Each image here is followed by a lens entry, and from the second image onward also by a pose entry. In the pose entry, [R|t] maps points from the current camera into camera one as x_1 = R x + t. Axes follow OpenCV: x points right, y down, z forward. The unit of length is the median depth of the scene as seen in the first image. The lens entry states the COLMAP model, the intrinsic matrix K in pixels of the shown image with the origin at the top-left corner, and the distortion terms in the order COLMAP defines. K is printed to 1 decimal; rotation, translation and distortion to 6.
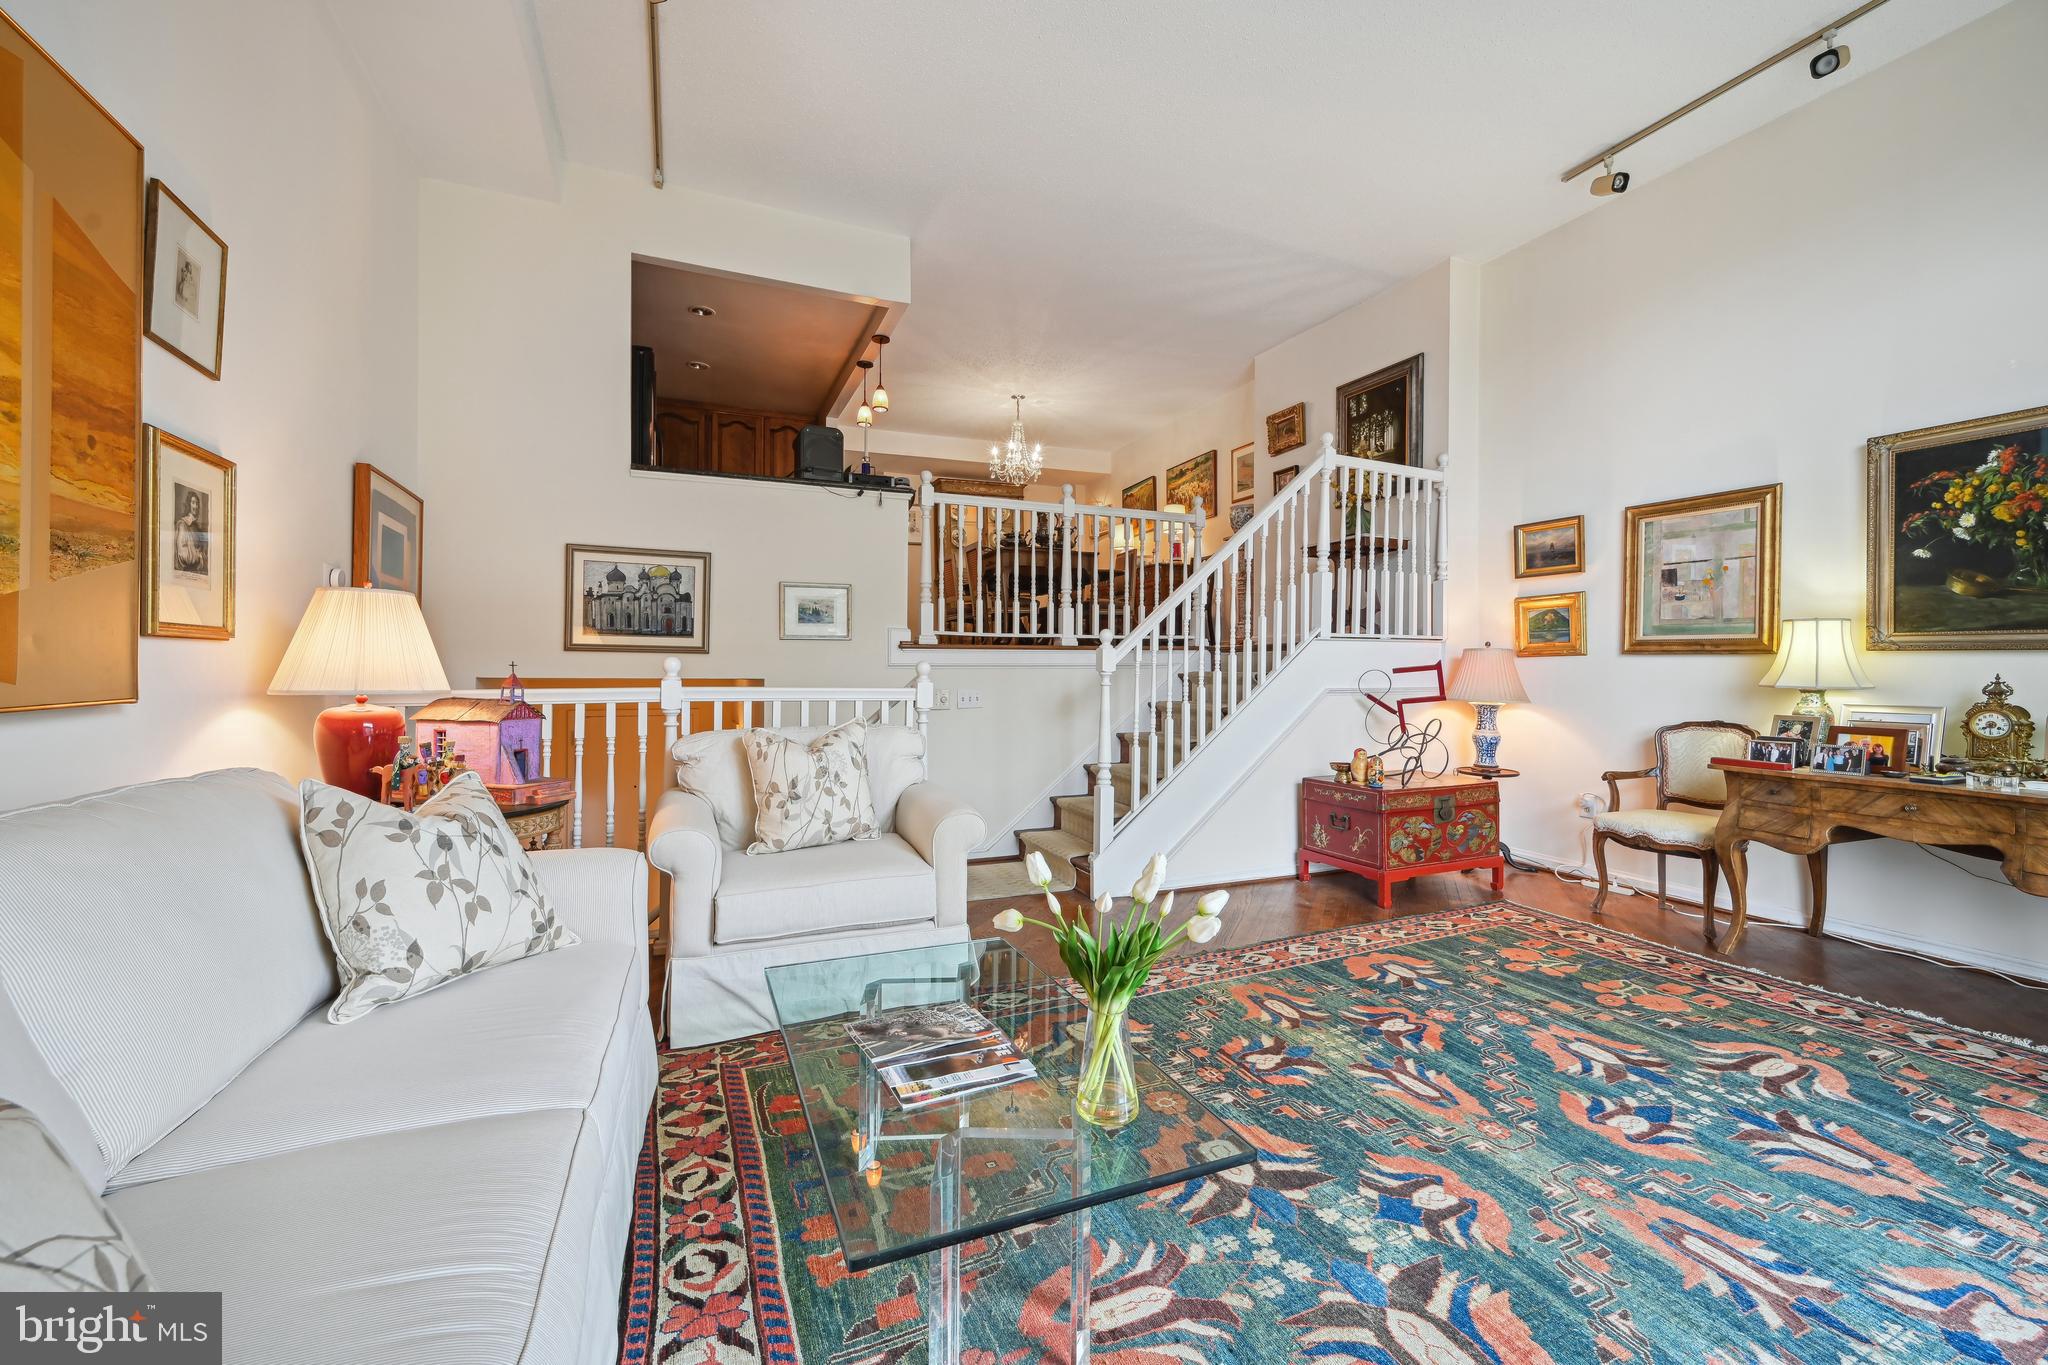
lens RADIAL K [[810.9, 0, 1015.5], [0, 810.9, 673.2], [0, 0, 1]] dist [0.000037, 0.000491]
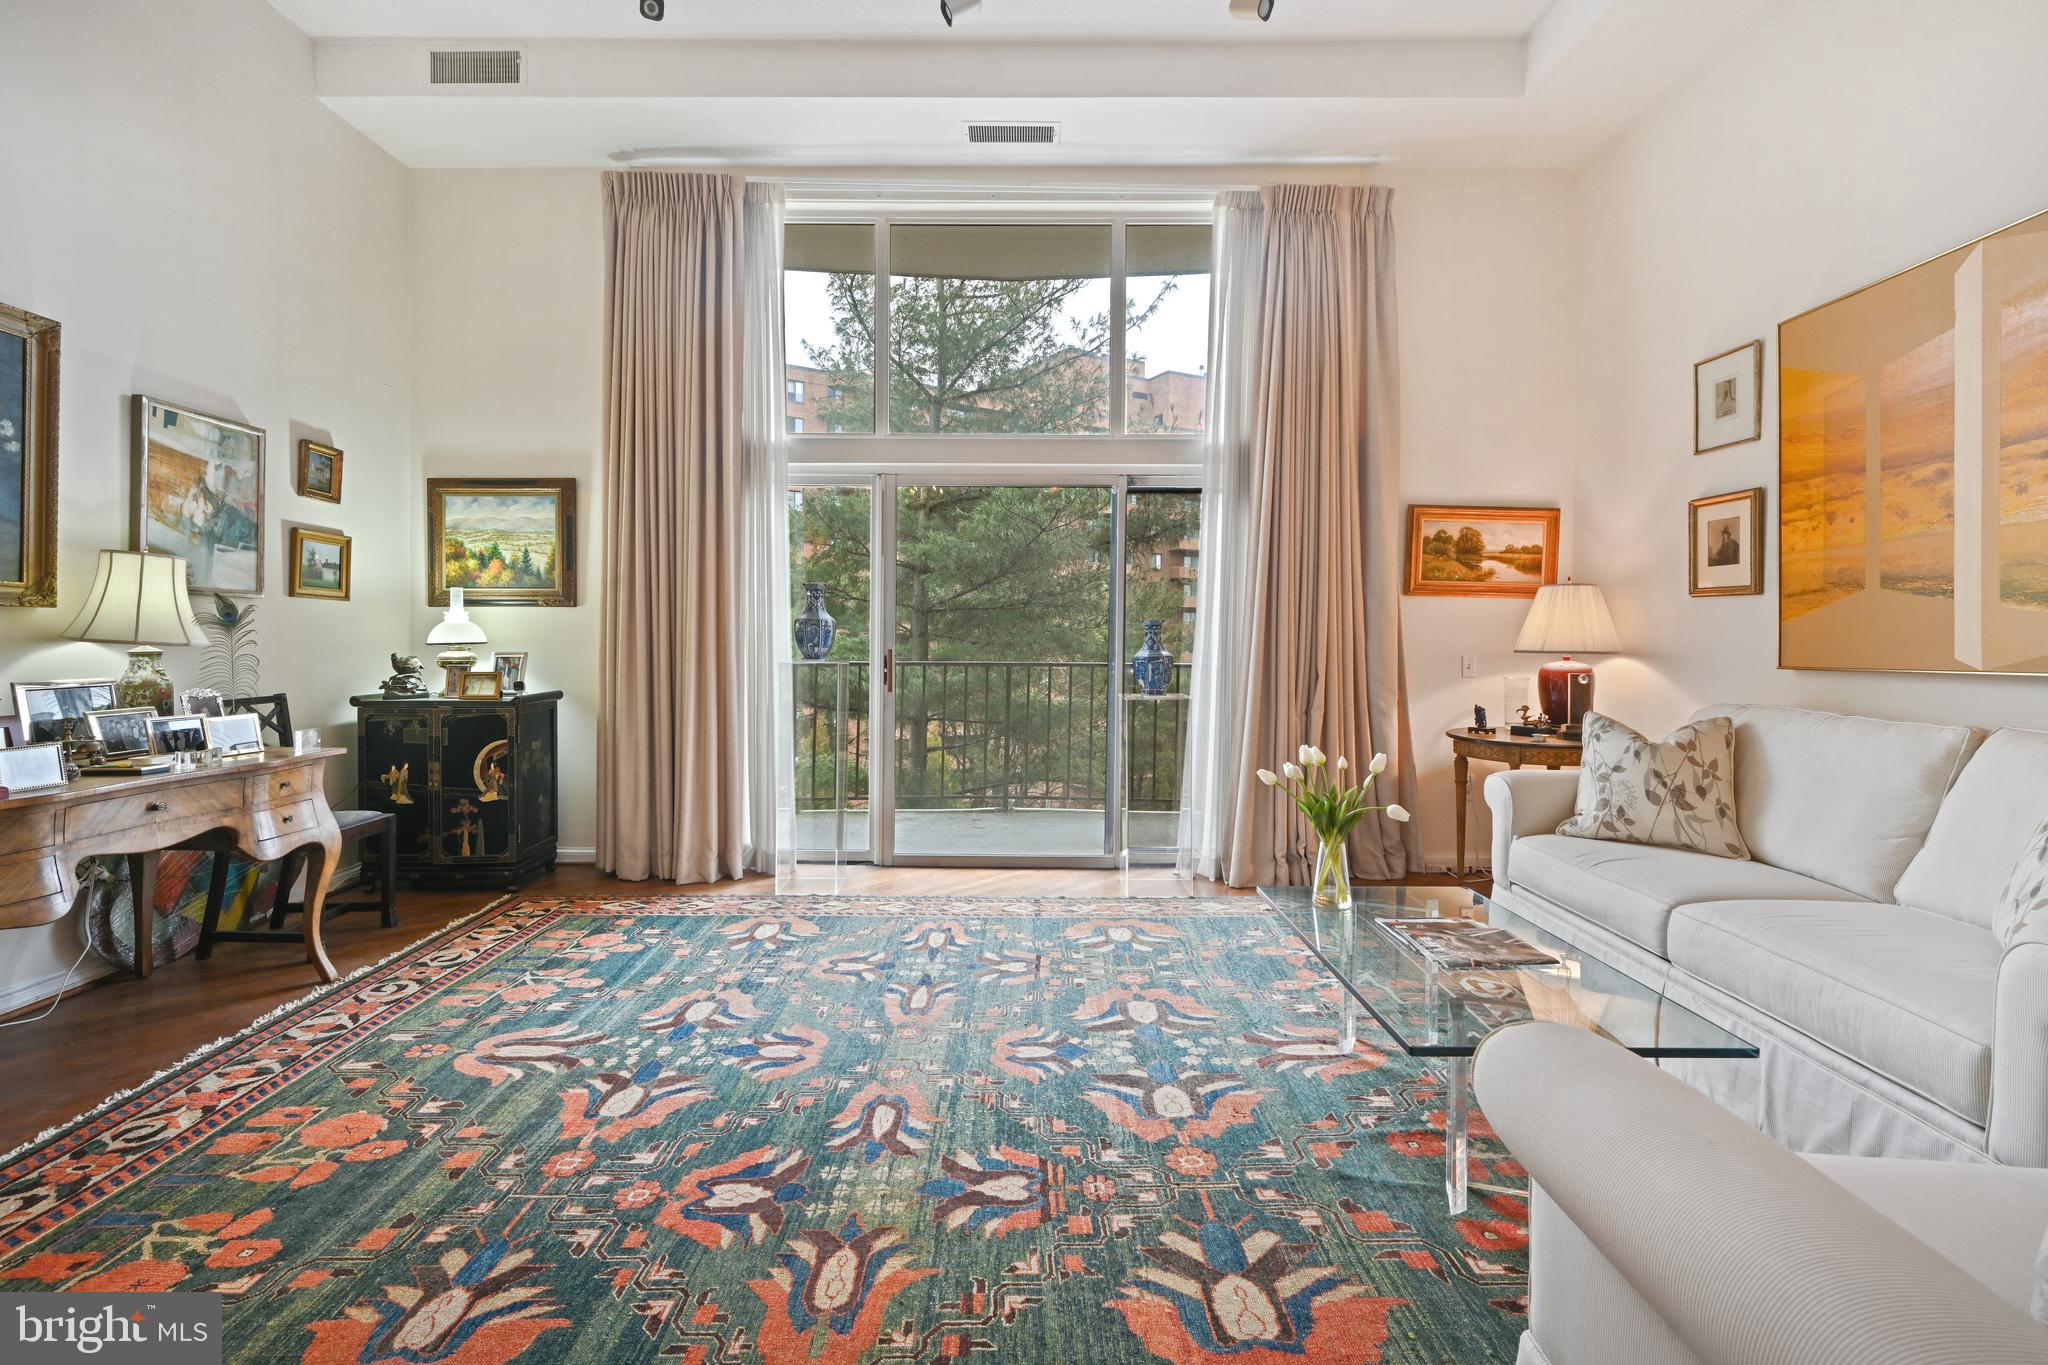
lens RADIAL K [[916.2, 0, 1009.4], [0, 916.2, 656.7], [0, 0, 1]] dist [0.001419, 0.000107]
pose [[-0.921504, -0.013123, 0.388147, -0.000520], [-0.005023, 0.999748, 0.021876, -0.004022], [-0.388337, 0.018209, -0.921338, 1.788567]]
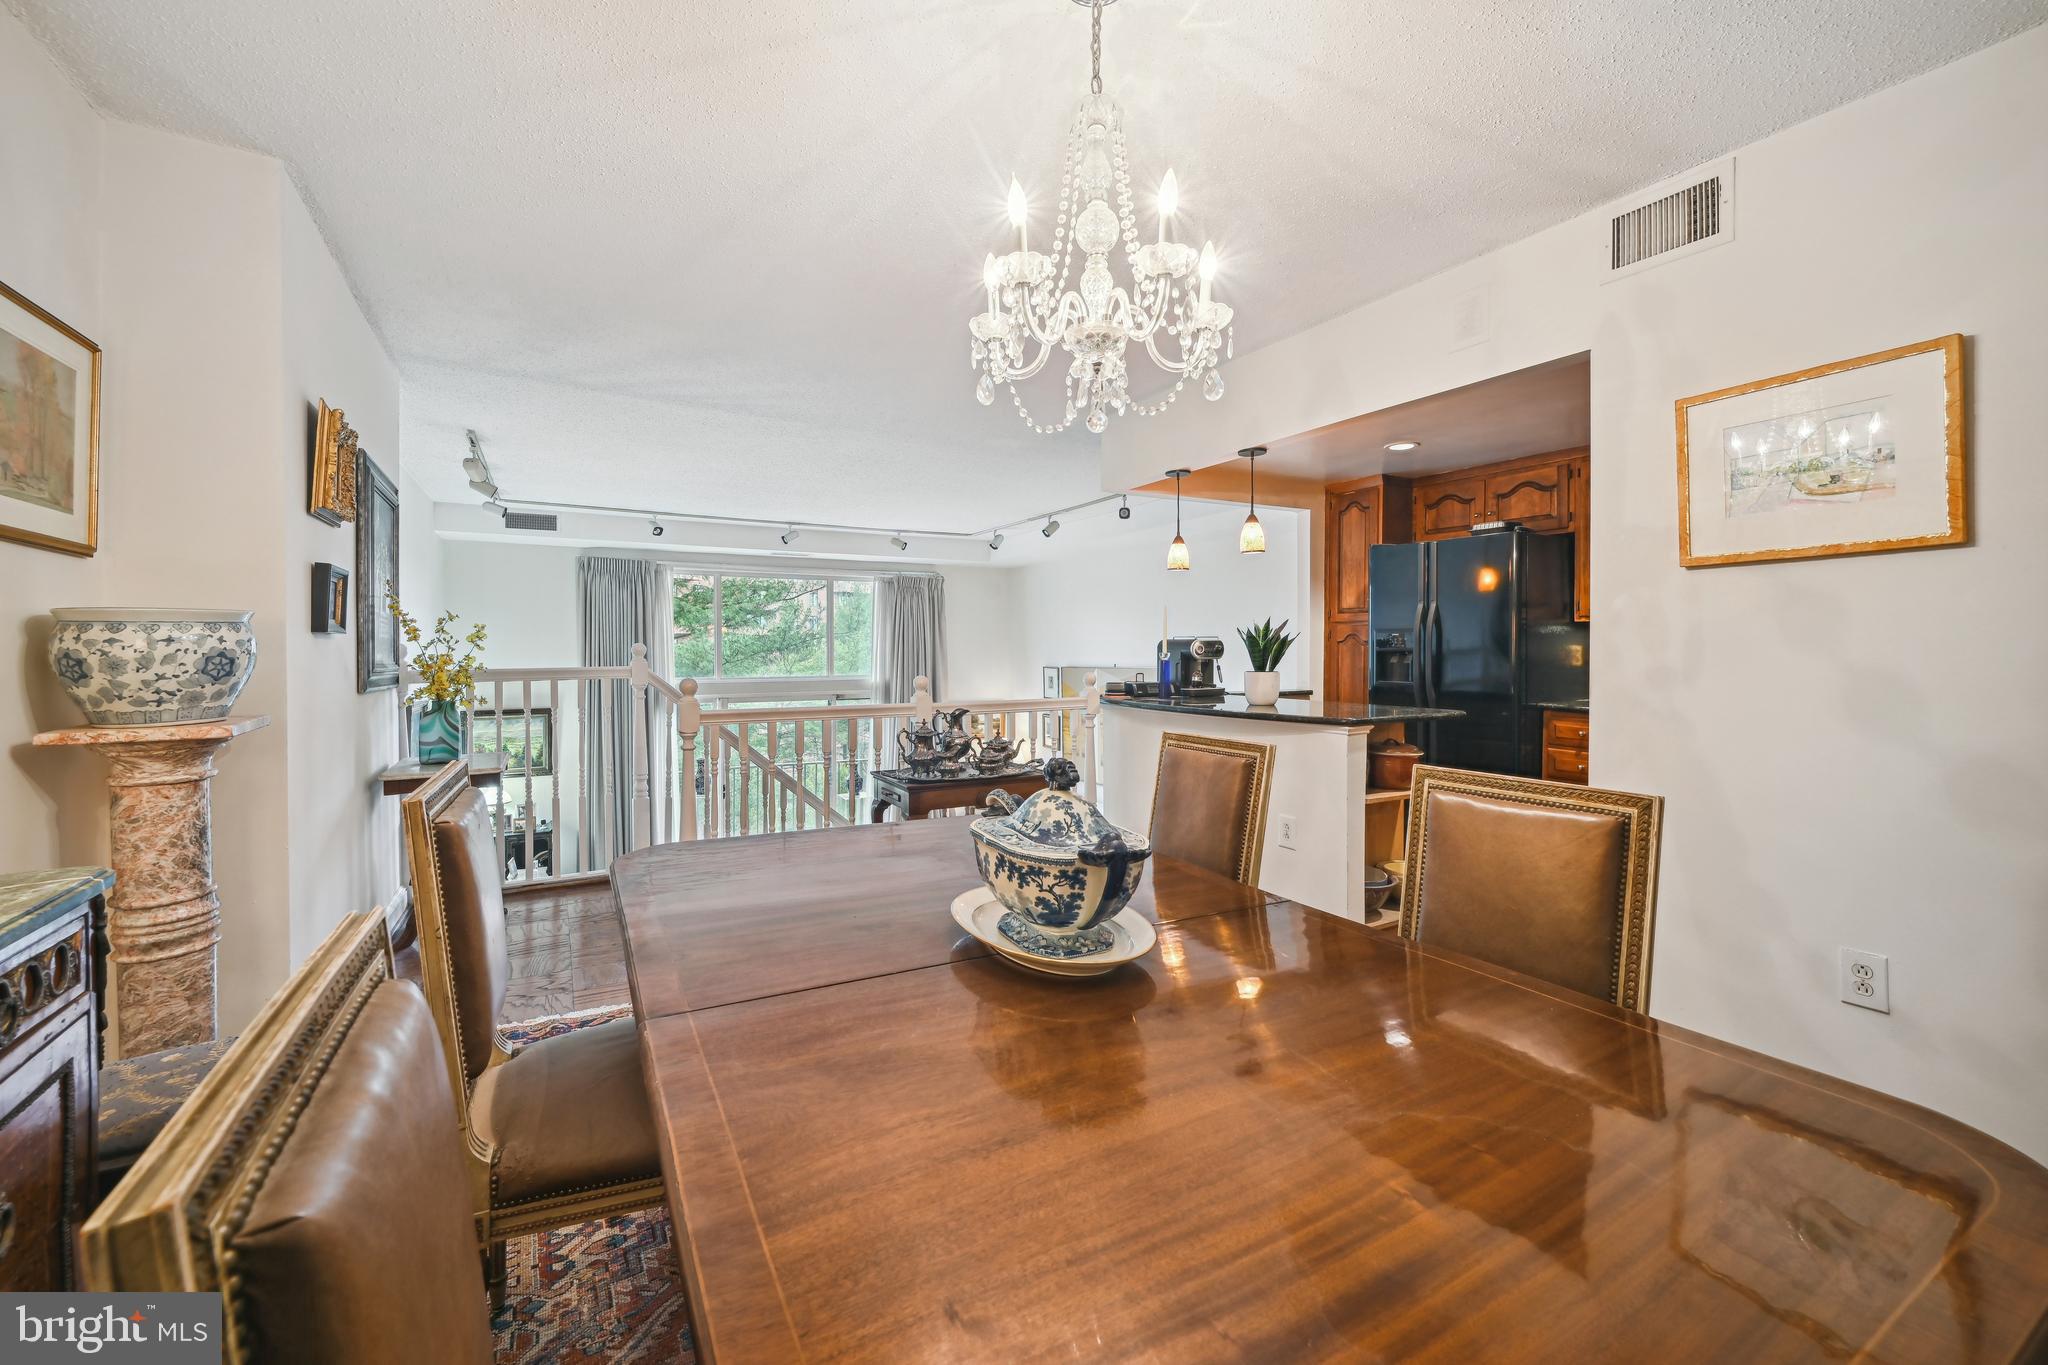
lens RADIAL K [[810.9, 0, 1011.5], [0, 810.9, 664.3], [0, 0, 1]] dist [0.000037, 0.000491]
pose [[-0.992634, 0.002881, -0.121114, 0.169638], [0.000160, 0.999748, 0.022463, -0.580969], [0.121149, 0.022278, -0.992384, 3.808681]]
